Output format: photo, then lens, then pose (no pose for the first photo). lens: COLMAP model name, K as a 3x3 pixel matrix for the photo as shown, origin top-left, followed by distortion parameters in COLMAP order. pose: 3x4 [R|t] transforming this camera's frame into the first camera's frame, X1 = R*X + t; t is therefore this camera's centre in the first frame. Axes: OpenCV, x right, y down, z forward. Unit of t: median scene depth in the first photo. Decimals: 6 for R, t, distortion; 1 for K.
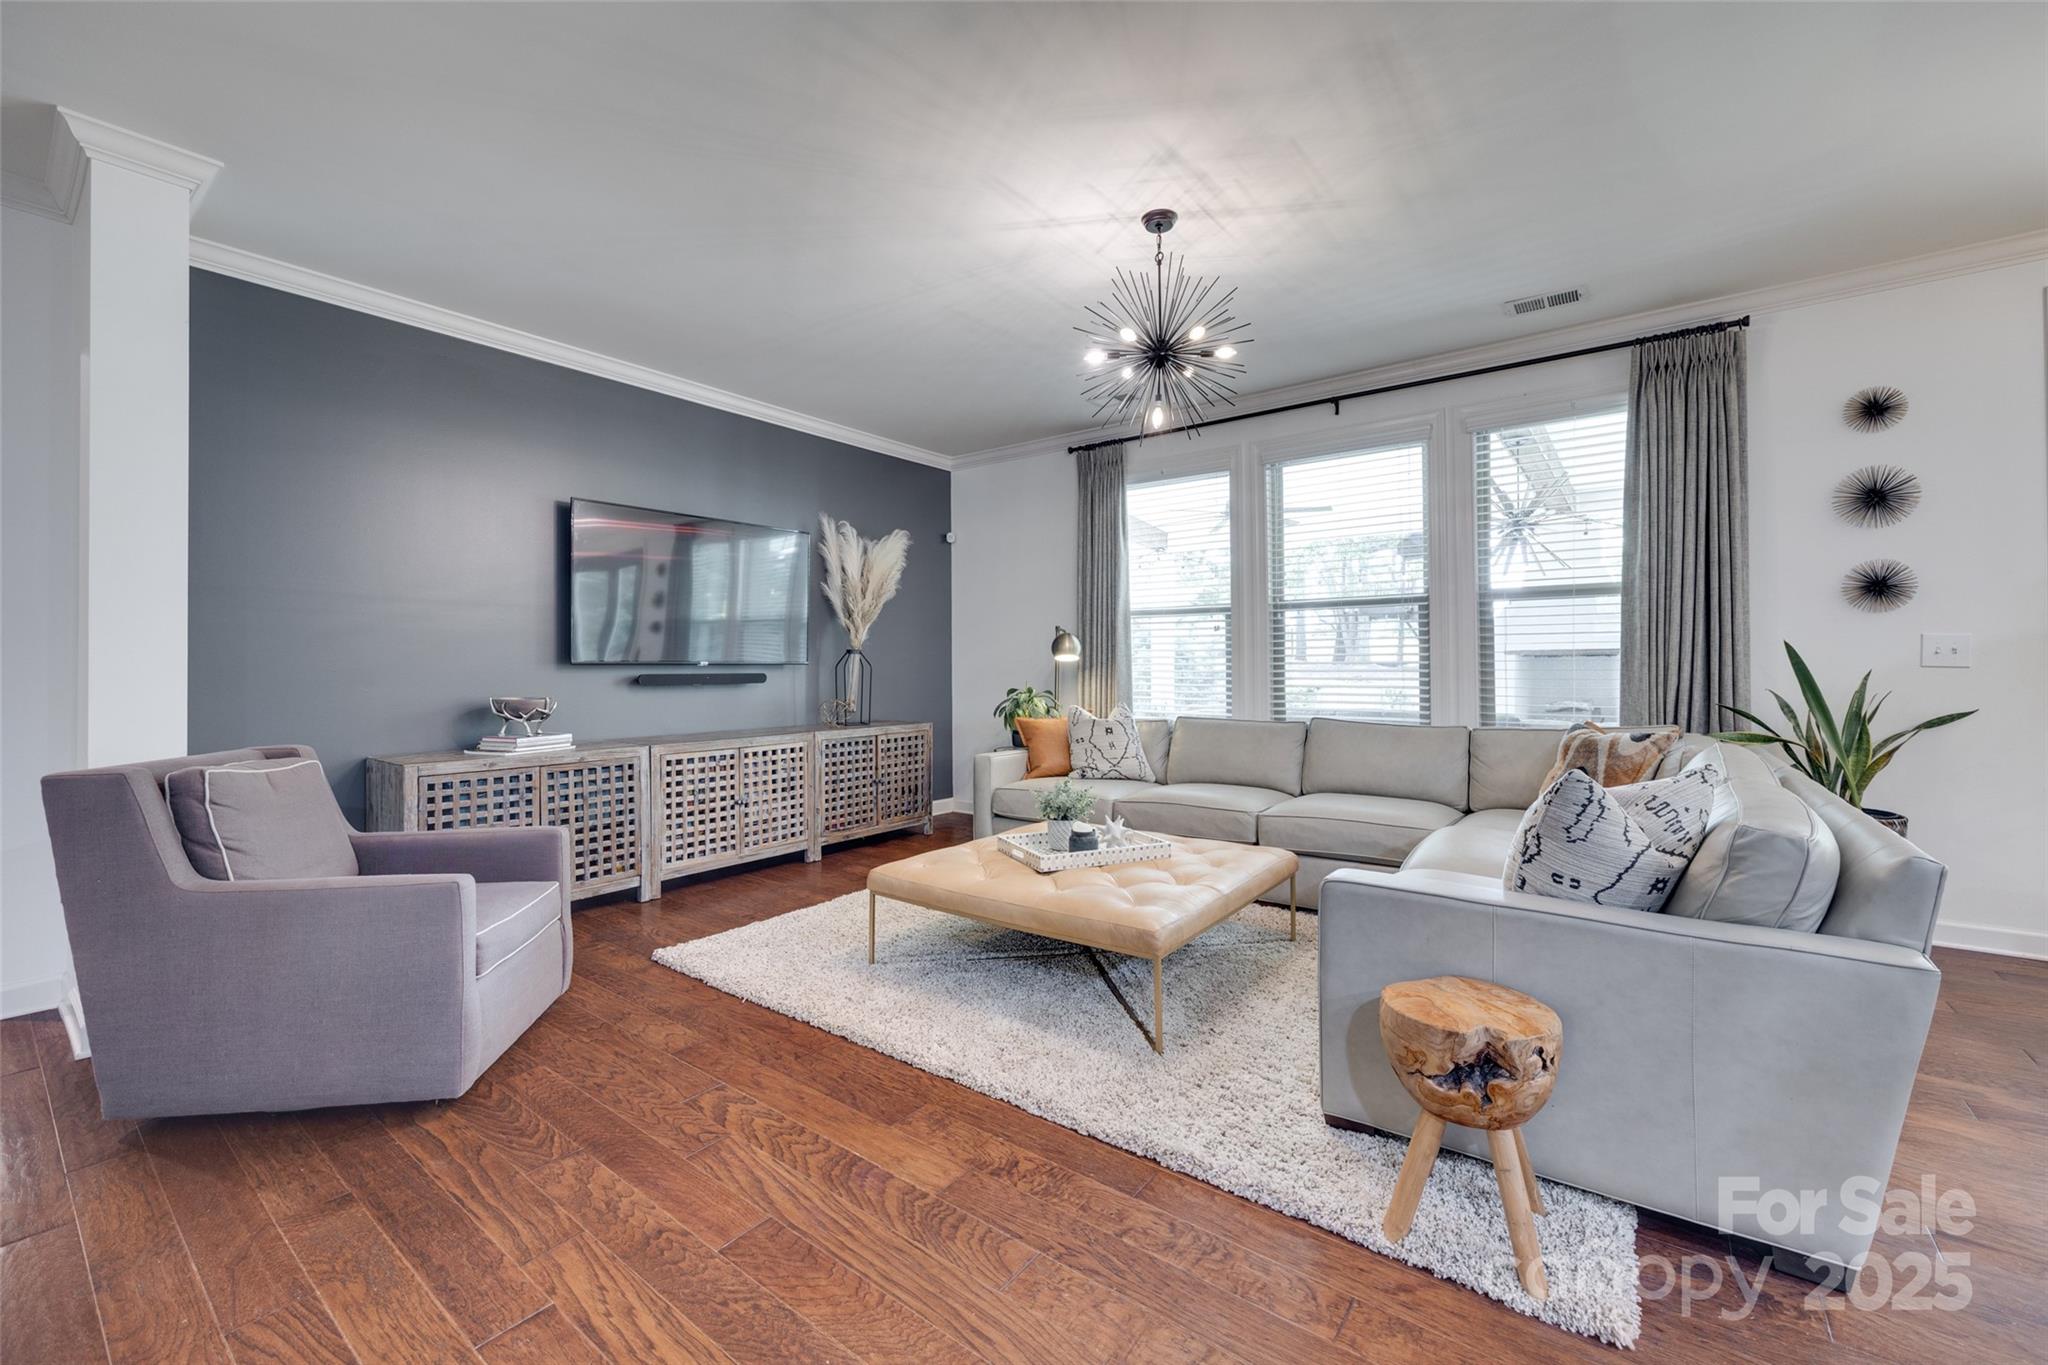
lens RADIAL K [[823.7, 0, 1012.5], [0, 823.7, 663.9], [0, 0, 1]] dist [-0.003842, -0.000107]
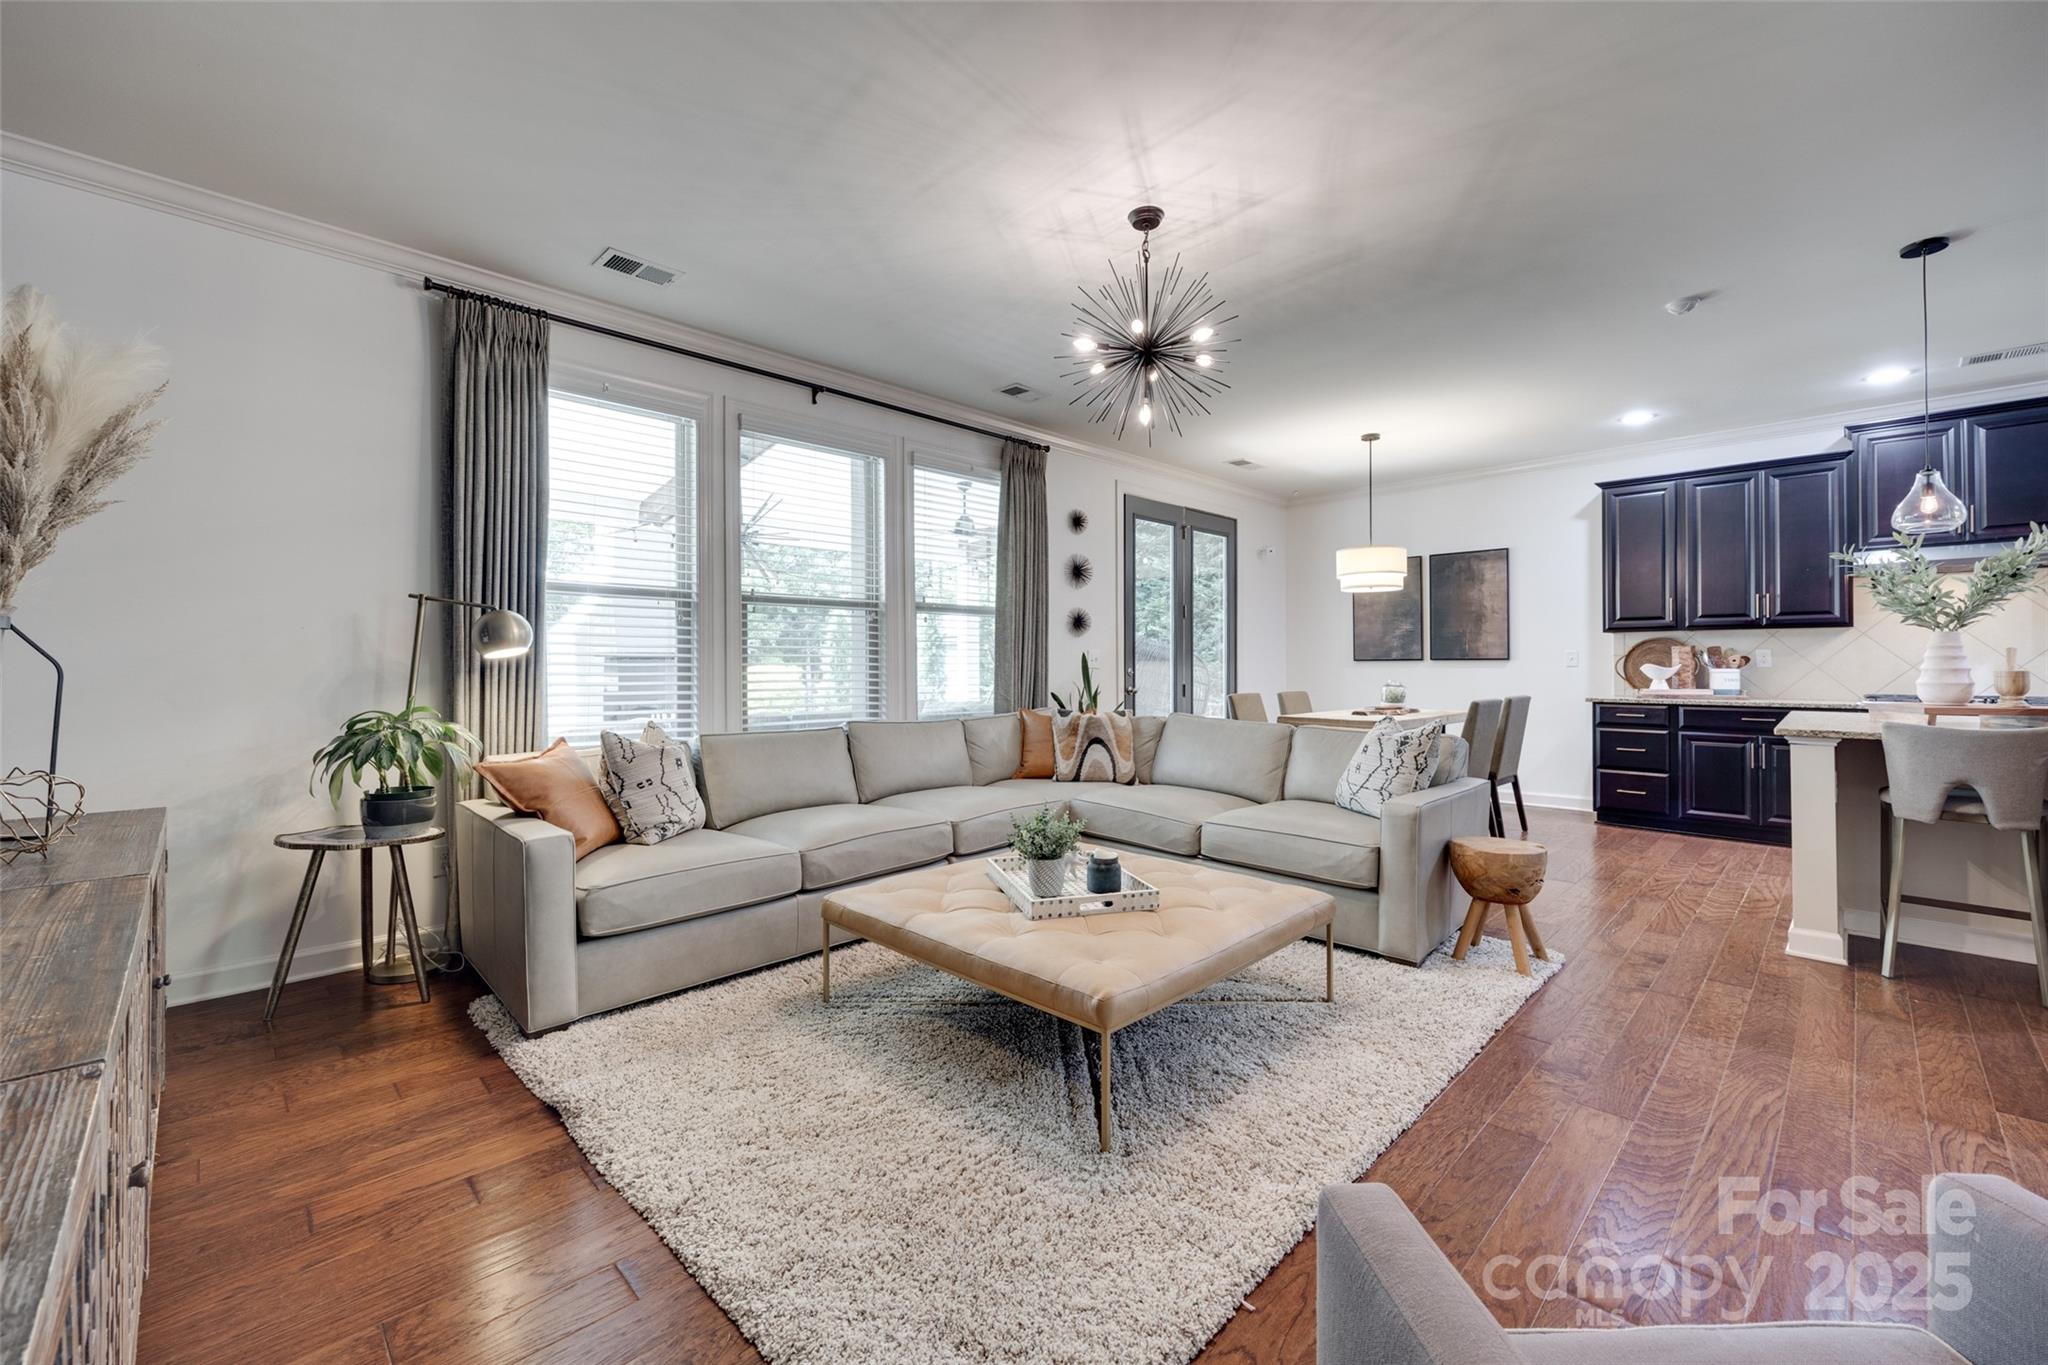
lens RADIAL K [[823.7, 0, 1006.4], [0, 823.7, 659.1], [0, 0, 1]] dist [-0.003842, -0.000107]
pose [[0.151083, 0.012223, 0.988445, -0.685046], [-0.001318, 0.999925, -0.012163, 0.005762], [-0.988520, 0.000535, 0.151088, 0.846444]]
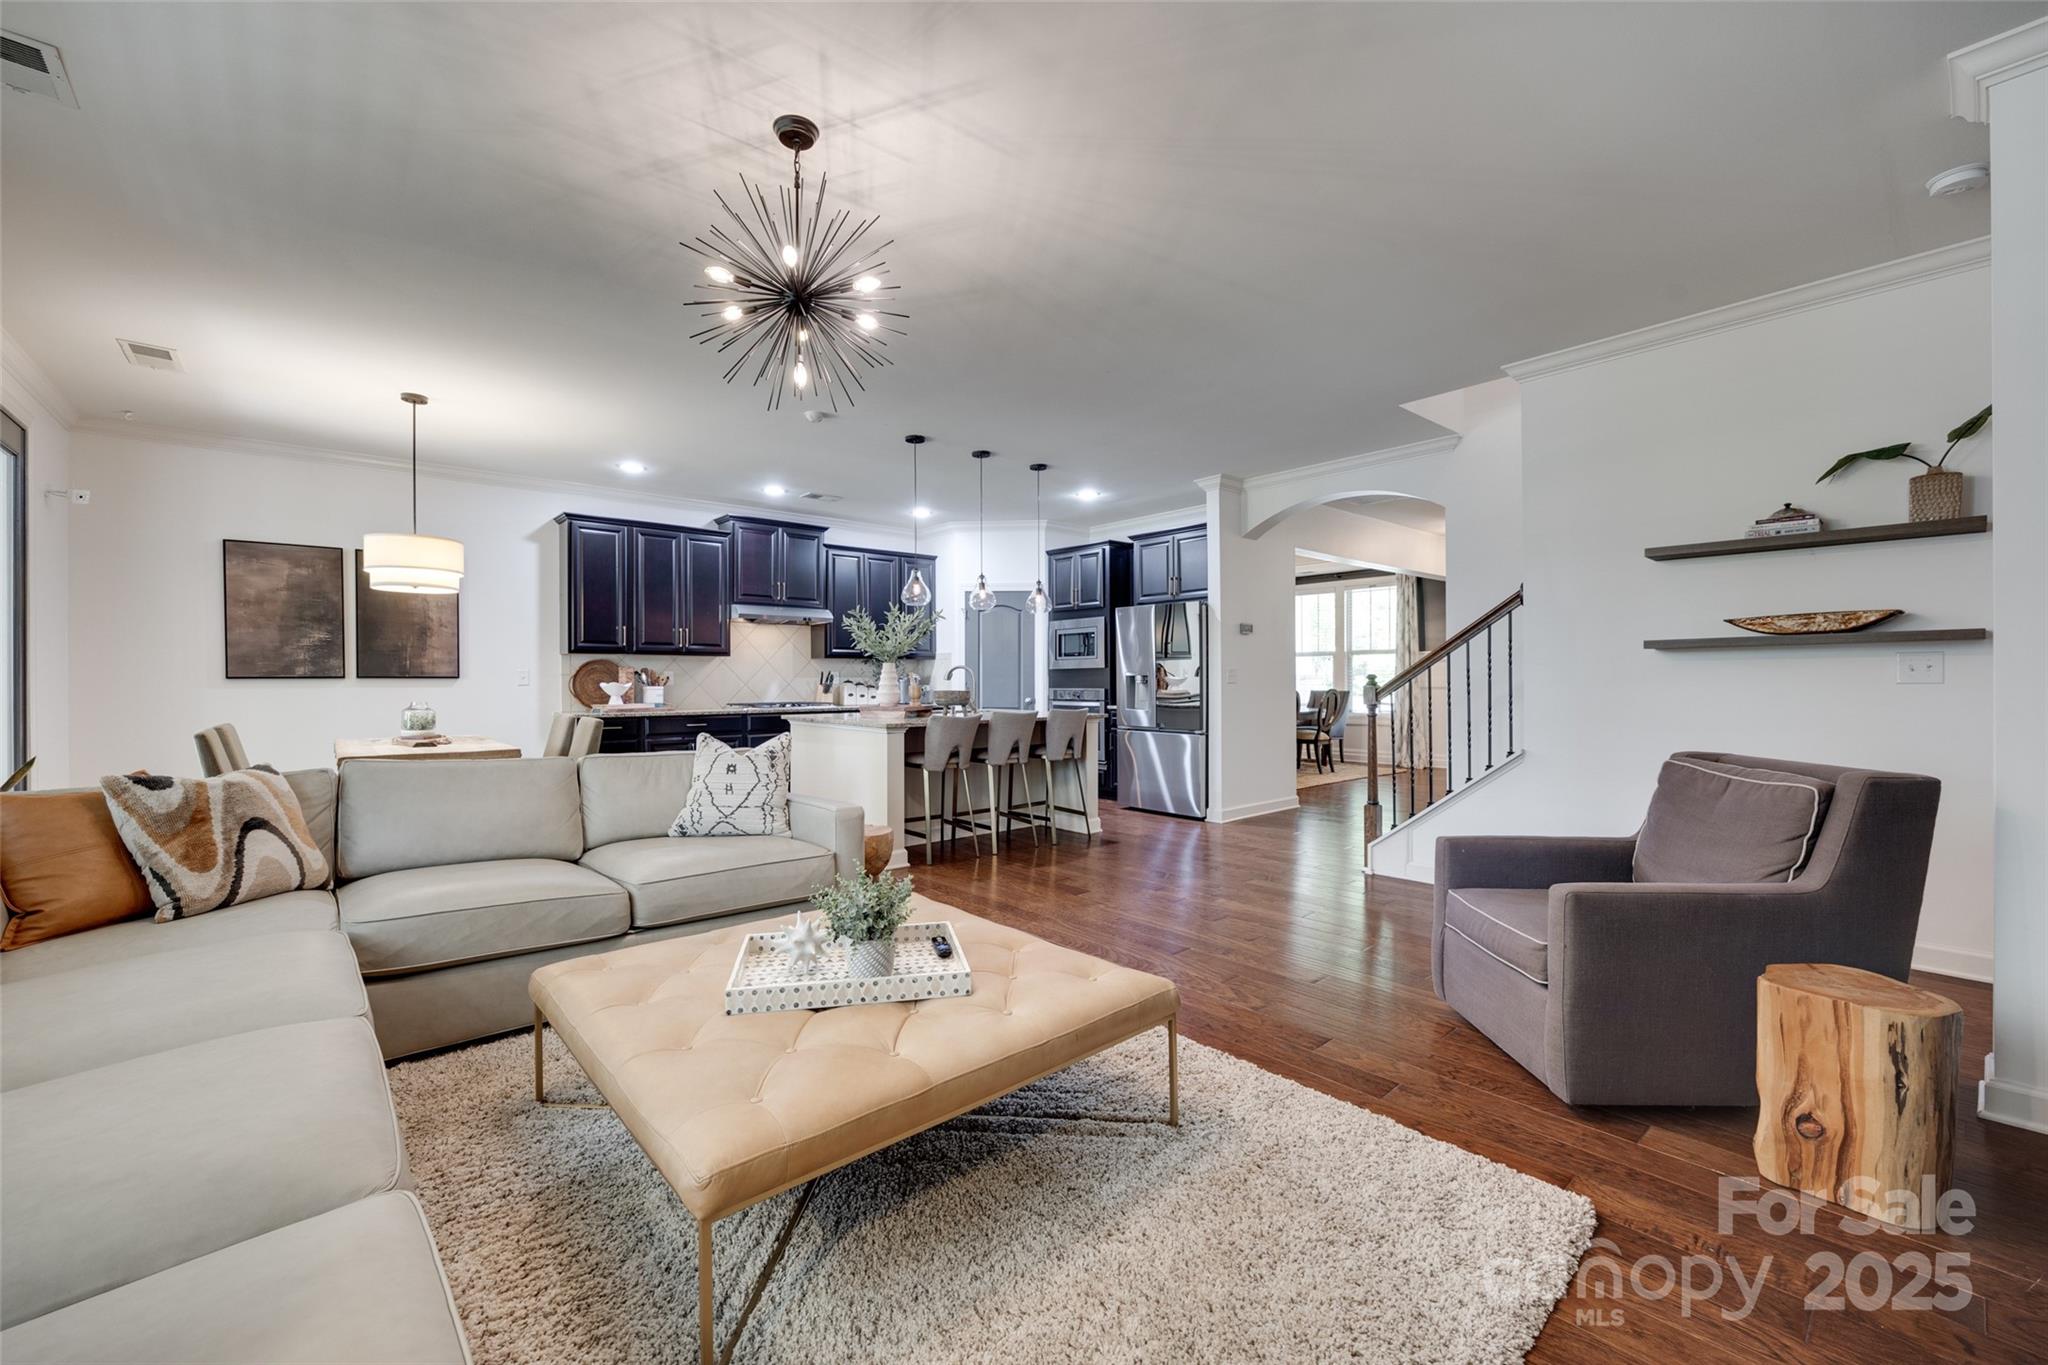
lens RADIAL K [[823.7, 0, 1016.2], [0, 823.7, 683.6], [0, 0, 1]] dist [-0.003842, -0.000107]
pose [[-0.978765, 0.008608, 0.204803, -0.161547], [0.008855, 0.999961, 0.000292, 0.003901], [-0.204792, 0.002099, -0.978803, 1.454792]]
